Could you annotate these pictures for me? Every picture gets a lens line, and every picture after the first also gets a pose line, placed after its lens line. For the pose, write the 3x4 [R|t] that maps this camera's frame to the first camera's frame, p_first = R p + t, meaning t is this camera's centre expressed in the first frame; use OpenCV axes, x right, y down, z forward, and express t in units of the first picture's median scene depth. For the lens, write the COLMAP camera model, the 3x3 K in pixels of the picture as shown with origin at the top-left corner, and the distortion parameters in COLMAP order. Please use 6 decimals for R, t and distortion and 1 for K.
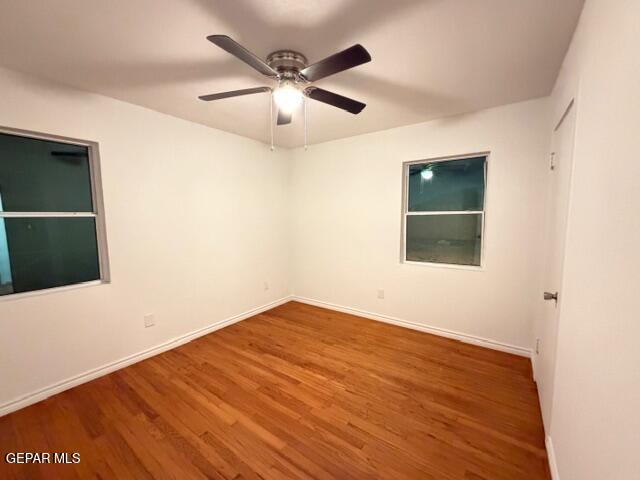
lens RADIAL K [[254.8, 0, 318.4], [0, 254.8, 240.6], [0, 0, 1]] dist [0.001189, 0.000274]
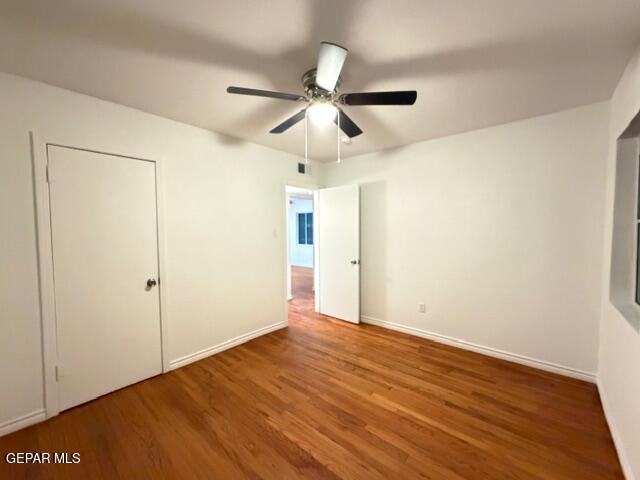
lens RADIAL K [[254.8, 0, 318.4], [0, 254.8, 240.6], [0, 0, 1]] dist [0.001189, 0.000274]
pose [[-0.995712, 0.020888, 0.090121, -0.179716], [0.033159, 0.990031, 0.136892, -0.174422], [-0.086363, 0.139293, -0.986478, 1.900998]]
